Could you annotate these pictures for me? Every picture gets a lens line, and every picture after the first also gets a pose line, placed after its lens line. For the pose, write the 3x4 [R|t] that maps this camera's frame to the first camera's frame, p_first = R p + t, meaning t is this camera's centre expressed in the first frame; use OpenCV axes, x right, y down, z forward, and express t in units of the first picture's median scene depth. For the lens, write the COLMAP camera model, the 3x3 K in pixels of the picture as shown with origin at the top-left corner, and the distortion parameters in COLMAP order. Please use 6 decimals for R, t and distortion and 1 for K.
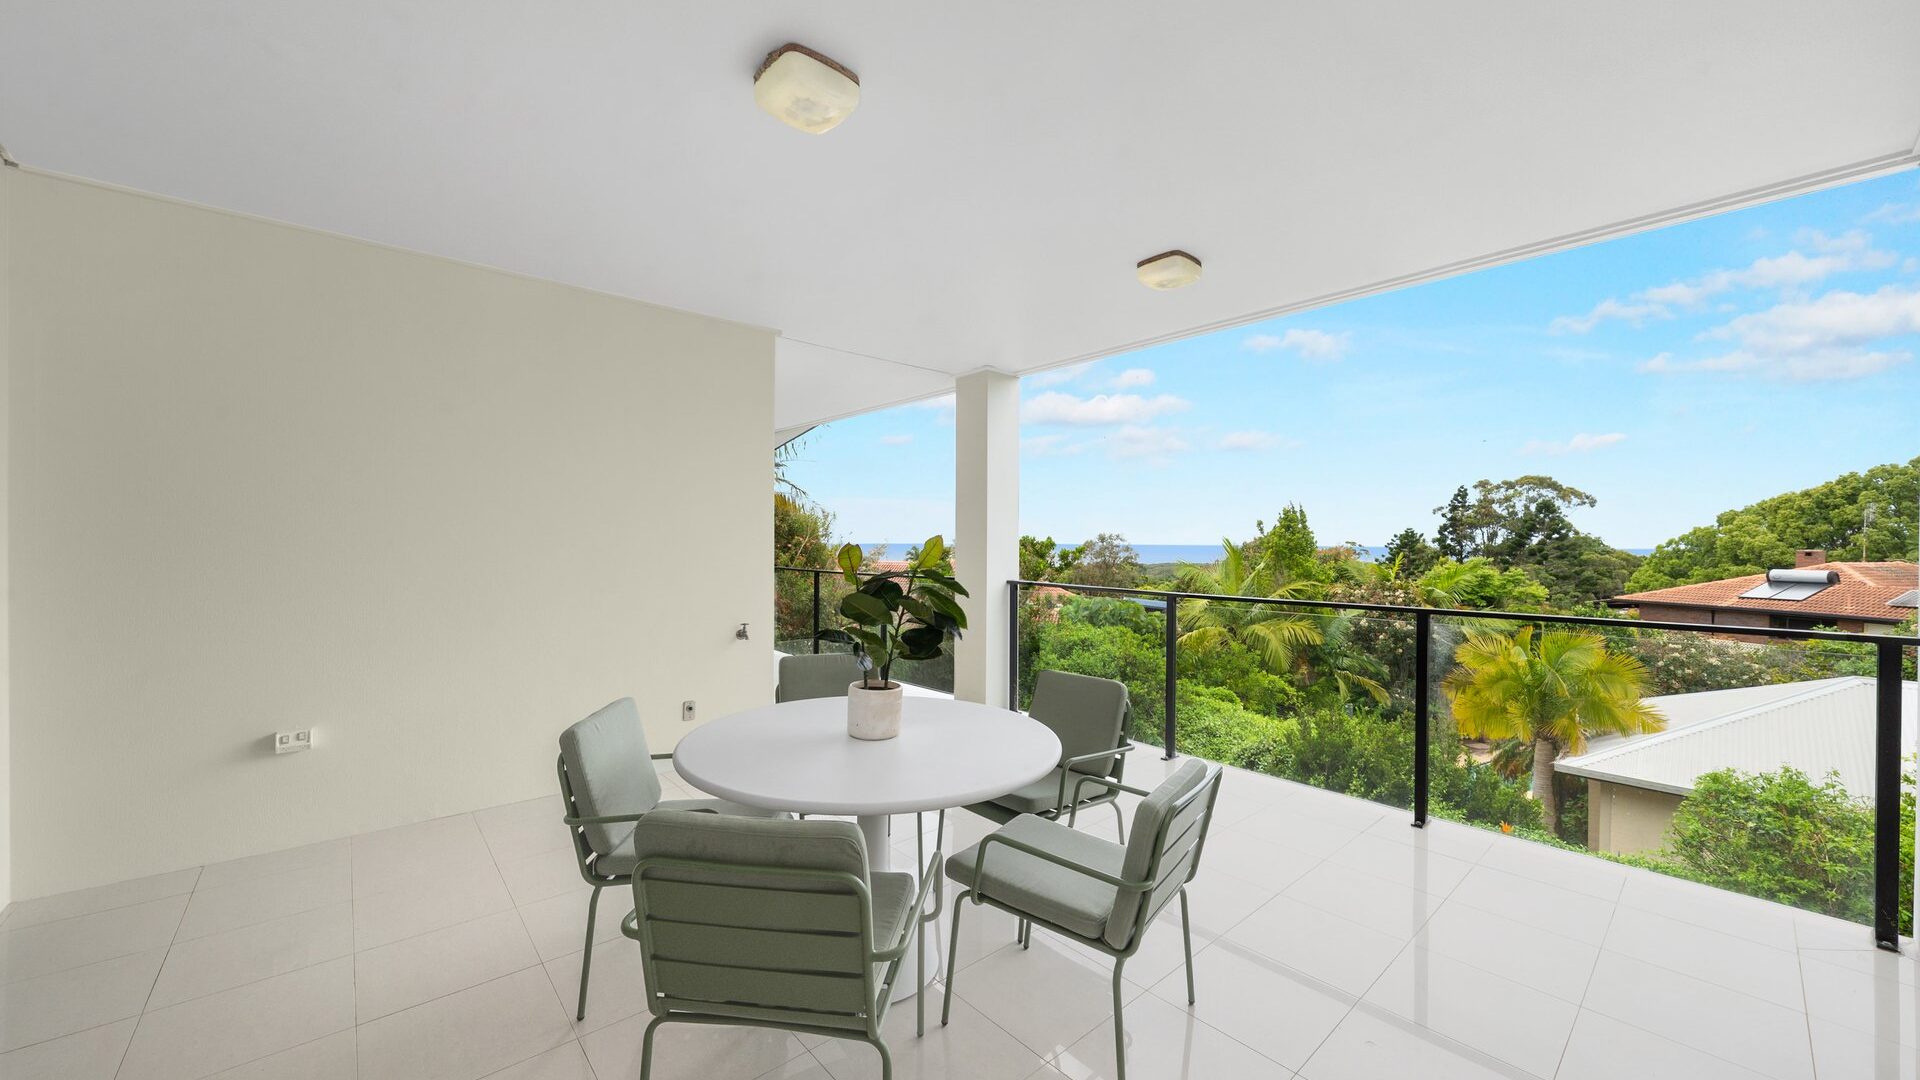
lens RADIAL K [[702.6, 0, 960.0], [0, 702.6, 540.0], [0, 0, 1]] dist [0.000415, 0.000234]
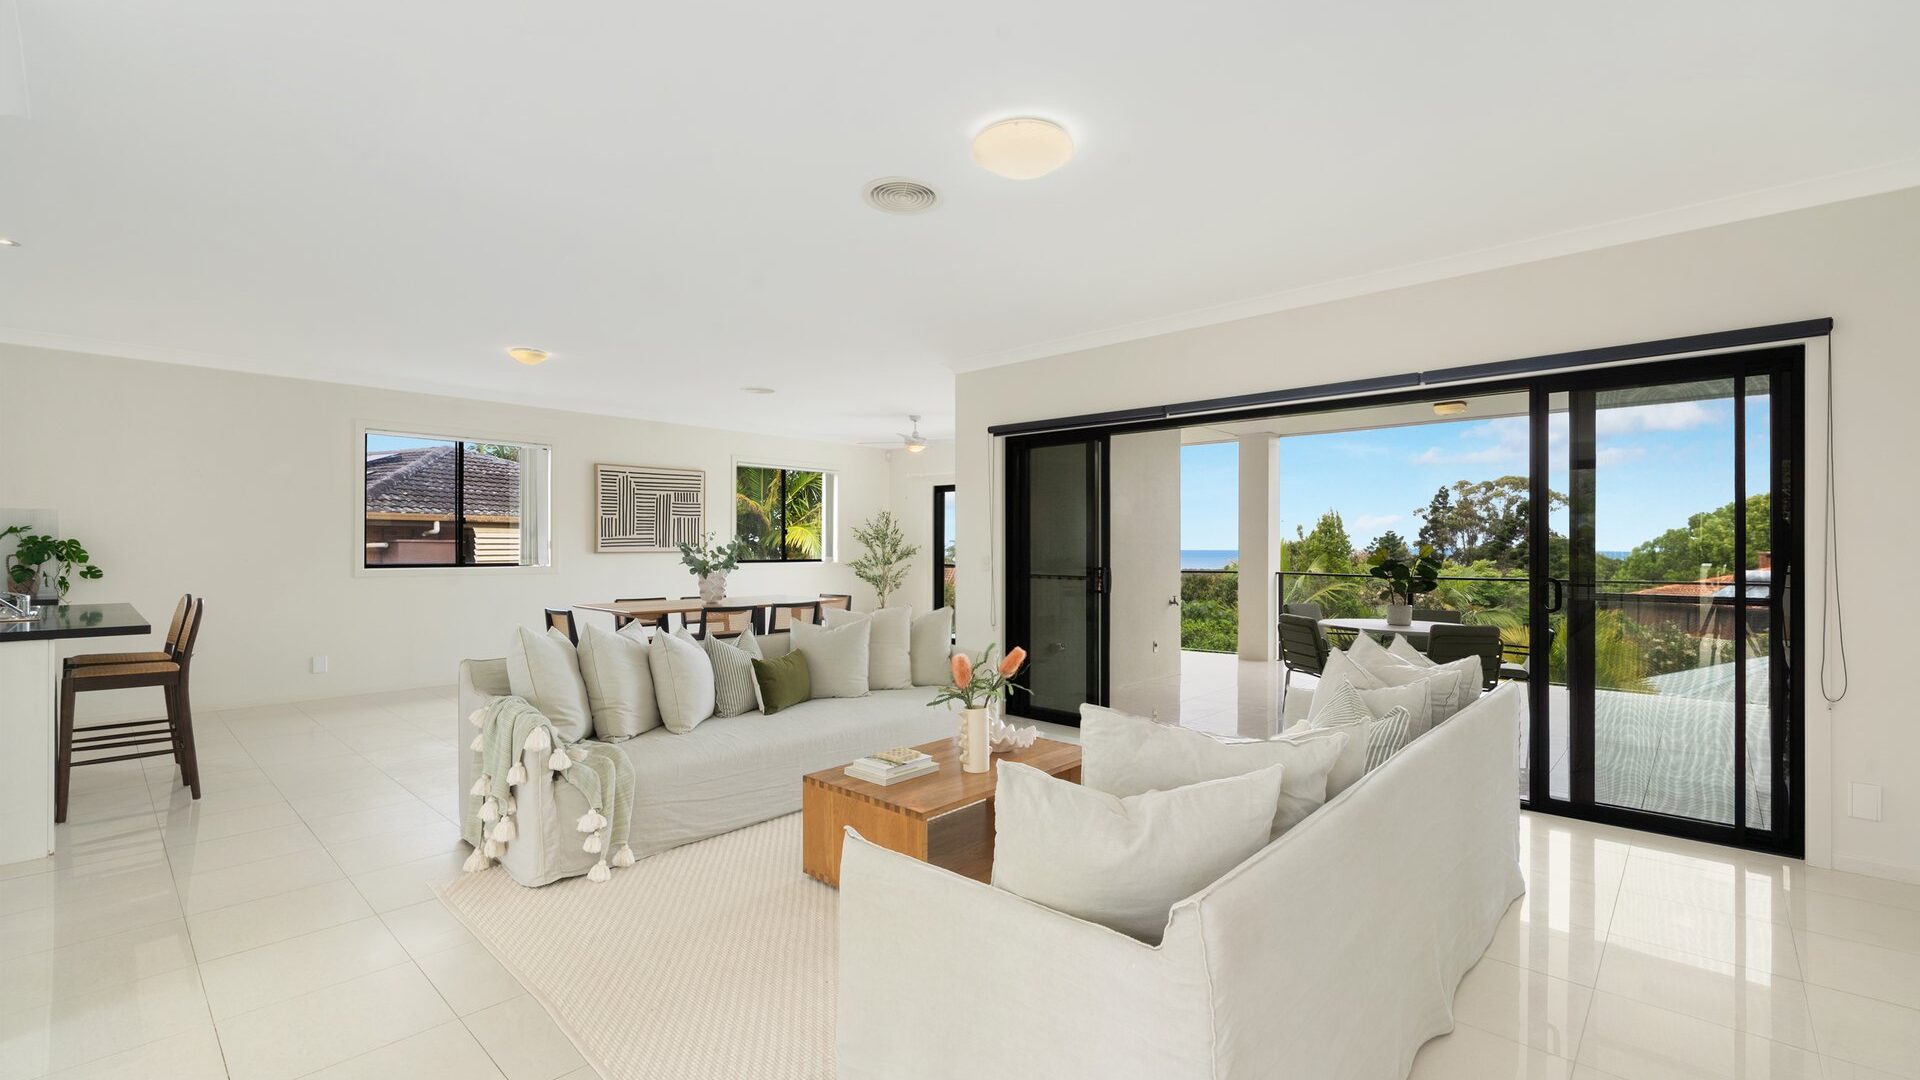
lens RADIAL K [[819.9, 0, 960.0], [0, 819.9, 540.0], [0, 0, 1]] dist [0.000850, 0.000237]
pose [[0.995240, -0.002305, 0.097429, -0.116103], [0.002864, 0.999980, -0.005599, -0.000297], [-0.097414, 0.005851, 0.995227, -0.102446]]
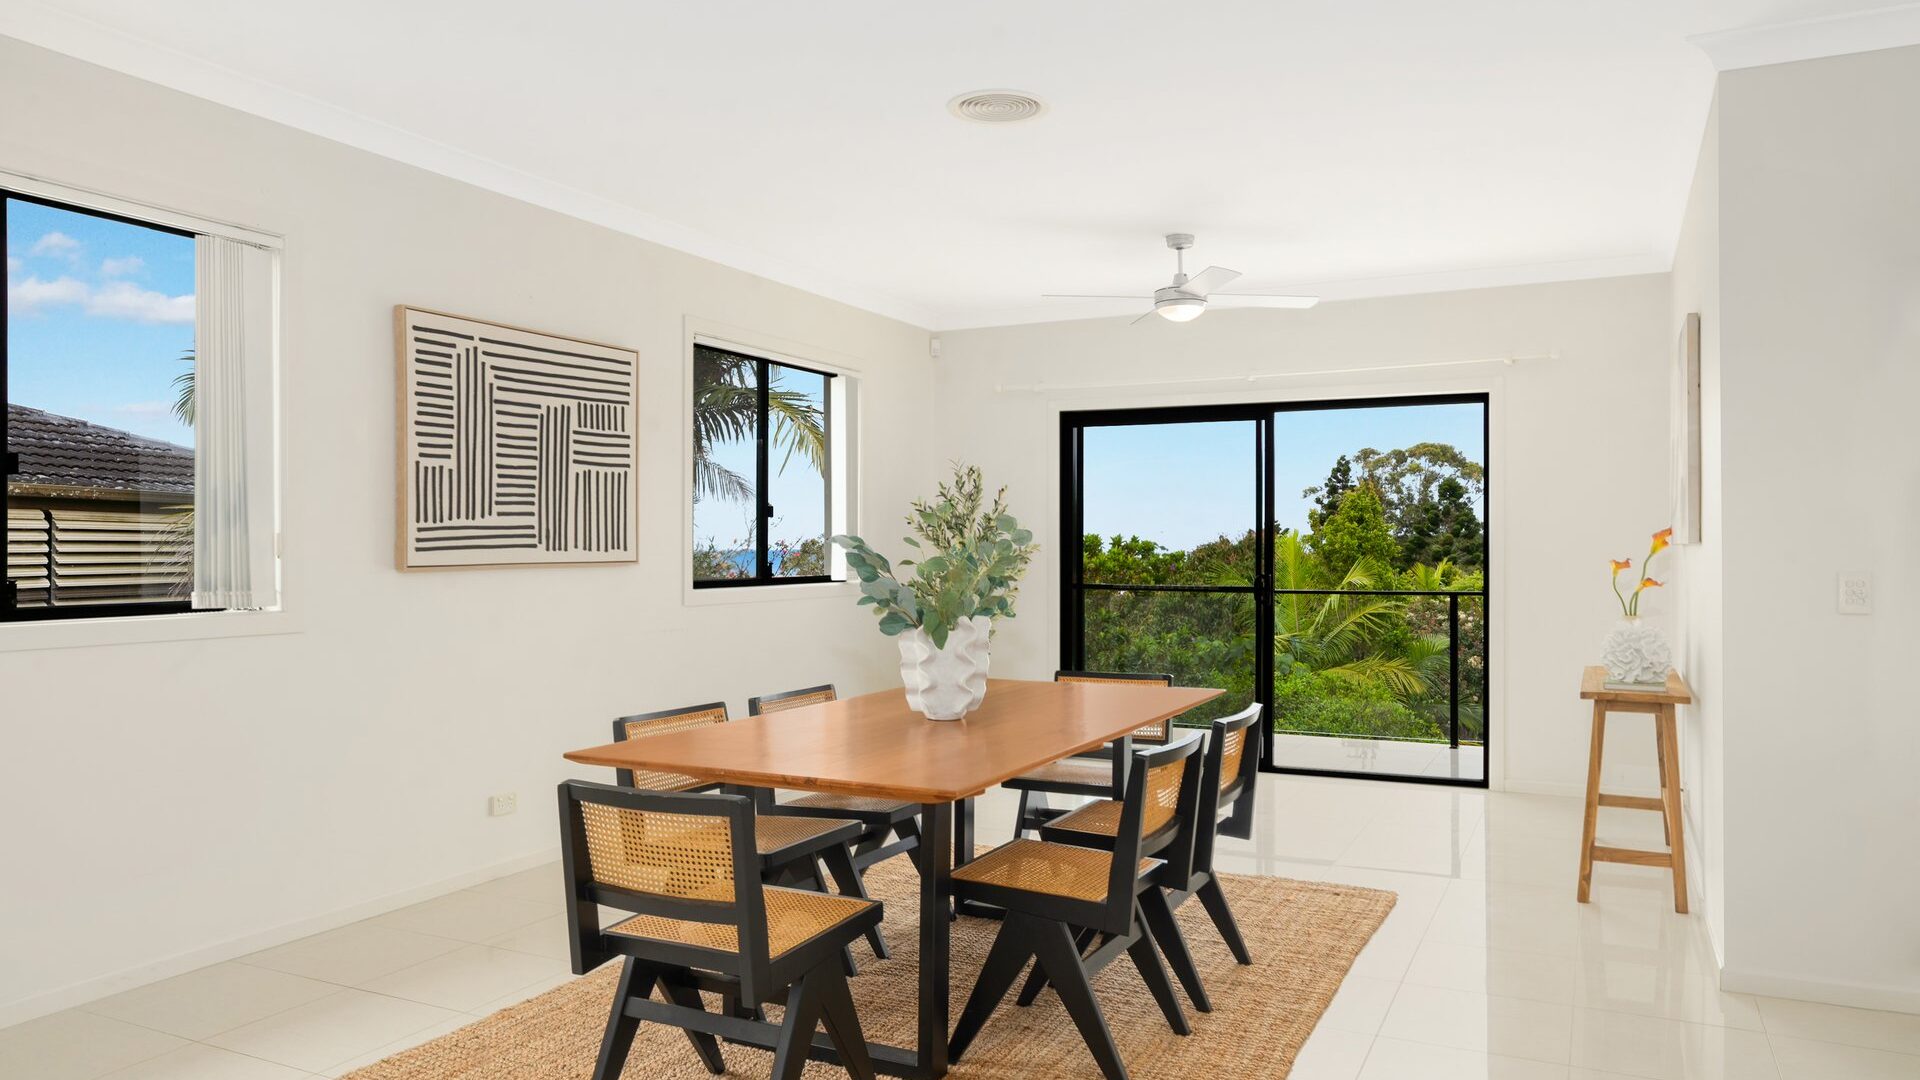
lens RADIAL K [[1296.0, 0, 960.0], [0, 1296.0, 540.0], [0, 0, 1]] dist [-0.002356, -0.000519]
pose [[0.930135, -0.001906, 0.367212, -0.188743], [0.001527, 0.999998, 0.001322, -0.001039], [-0.367214, -0.000669, 0.930136, -0.001296]]
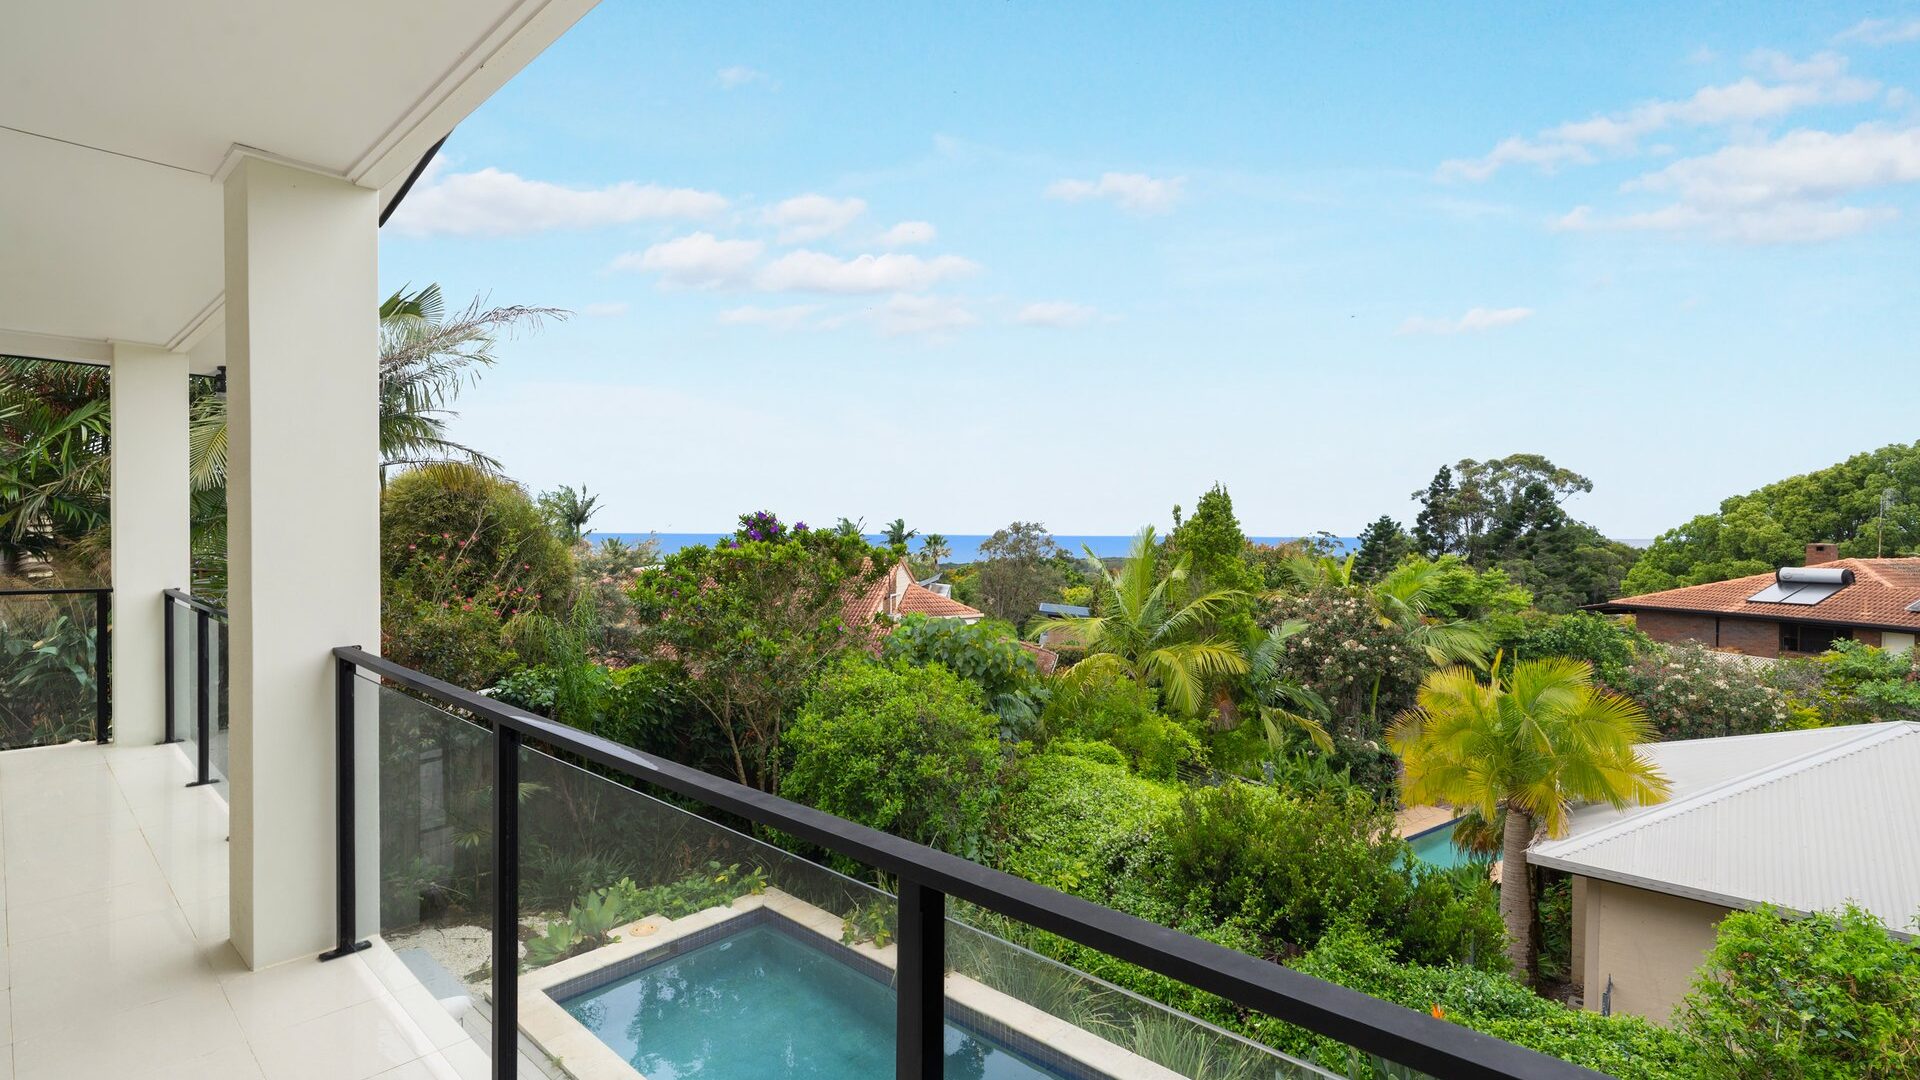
lens RADIAL K [[876.3, 0, 960.0], [0, 876.3, 540.0], [0, 0, 1]] dist [0.015259, -0.006048]
pose [[0.993509, -0.001557, 0.113742, 0.057294], [0.000235, 0.999932, 0.011636, -0.002326], [-0.113753, -0.011534, 0.993442, 0.060006]]
